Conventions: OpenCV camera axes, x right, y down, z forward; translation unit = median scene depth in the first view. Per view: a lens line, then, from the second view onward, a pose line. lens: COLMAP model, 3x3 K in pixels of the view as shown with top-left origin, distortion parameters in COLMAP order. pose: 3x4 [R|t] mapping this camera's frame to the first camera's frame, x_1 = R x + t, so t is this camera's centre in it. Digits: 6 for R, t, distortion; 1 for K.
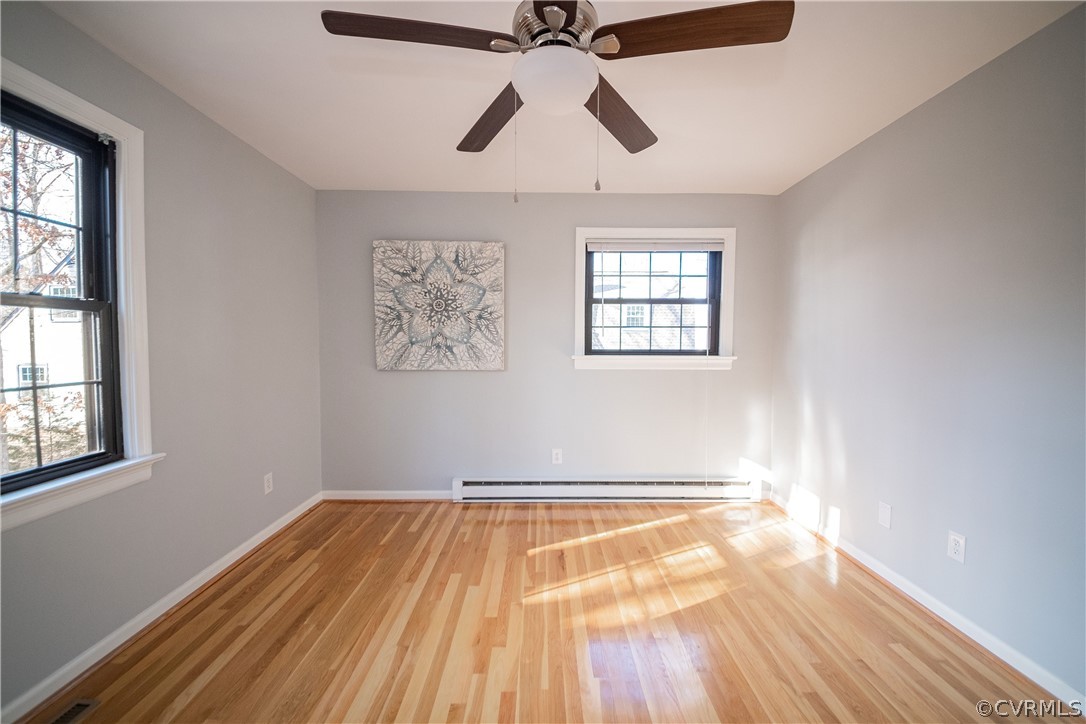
lens RADIAL K [[430.2, 0, 543.0], [0, 430.2, 362.0], [0, 0, 1]] dist [-0.001586, -0.000385]
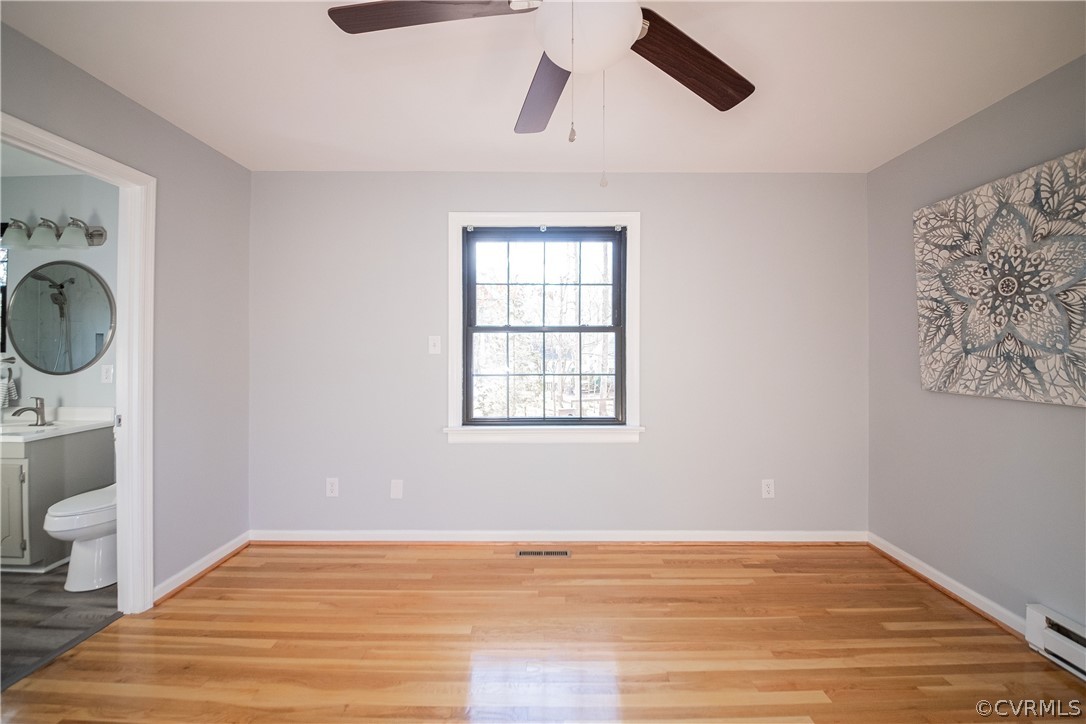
lens RADIAL K [[441.7, 0, 544.8], [0, 441.7, 345.8], [0, 0, 1]] dist [-0.018363, -0.000229]
pose [[-0.008328, -0.013118, -0.999879, 0.343536], [-0.046377, 0.998843, -0.012718, -0.016111], [0.998889, 0.046265, -0.008927, 0.387177]]
